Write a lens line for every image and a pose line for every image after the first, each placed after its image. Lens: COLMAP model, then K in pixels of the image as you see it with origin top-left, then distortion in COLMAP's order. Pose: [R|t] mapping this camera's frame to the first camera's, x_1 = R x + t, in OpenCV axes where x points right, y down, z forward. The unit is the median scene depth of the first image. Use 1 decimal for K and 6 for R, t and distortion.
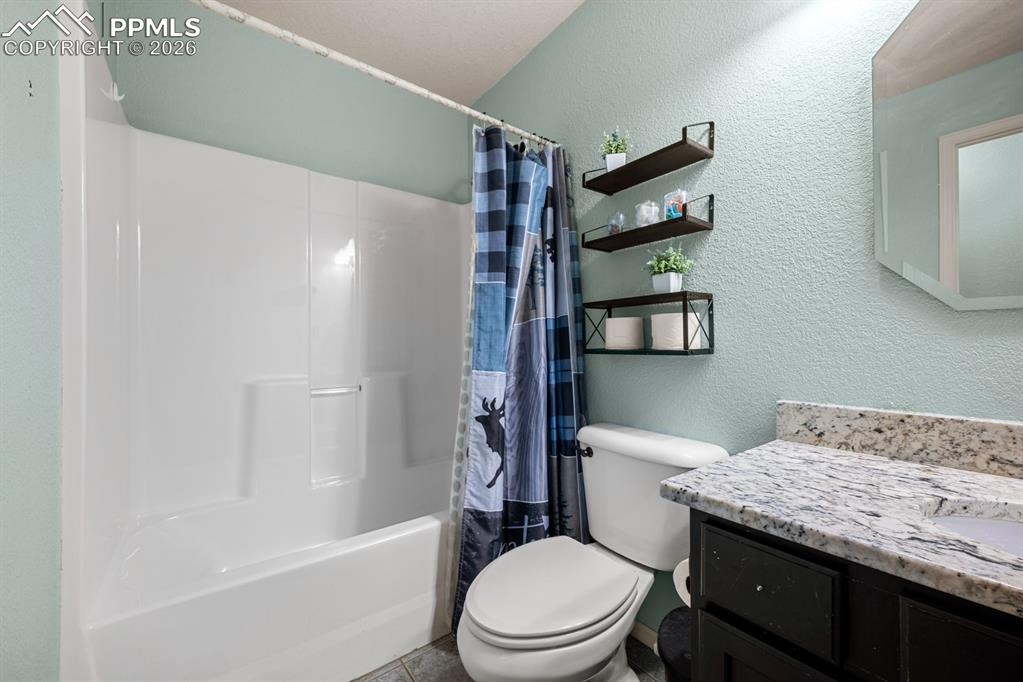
lens RADIAL K [[408.7, 0, 509.6], [0, 408.7, 347.6], [0, 0, 1]] dist [0.001593, -0.000008]
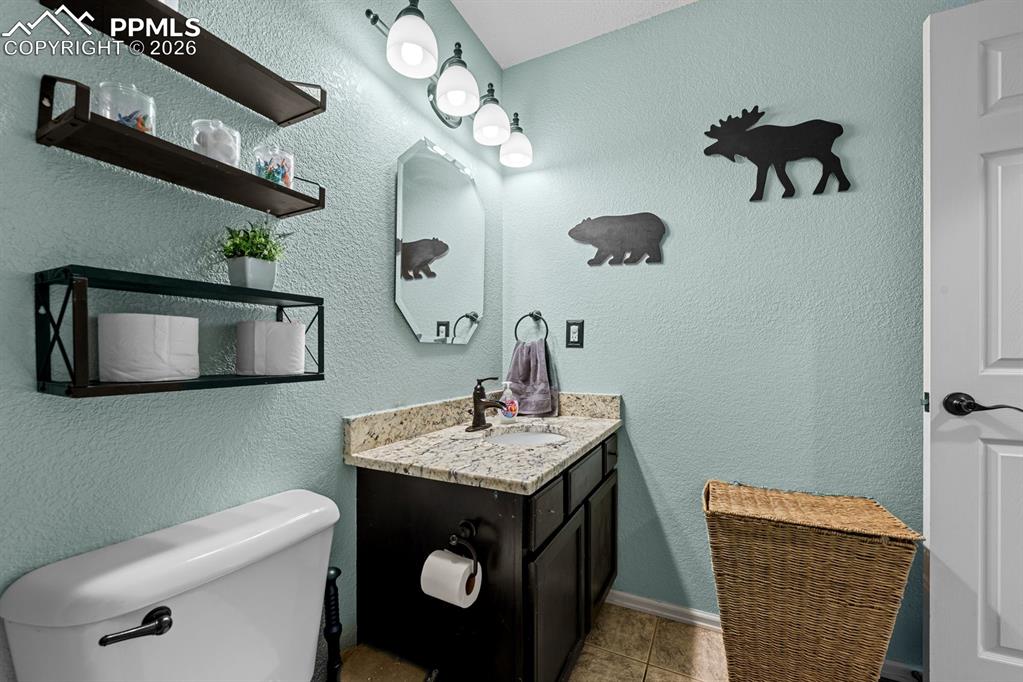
lens RADIAL K [[408.7, 0, 509.6], [0, 408.7, 347.6], [0, 0, 1]] dist [0.001593, -0.000008]
pose [[-0.460399, 0.016018, 0.887567, -0.578748], [0.007360, 0.999872, -0.014227, -0.039473], [-0.887681, -0.000017, -0.460458, 1.407806]]
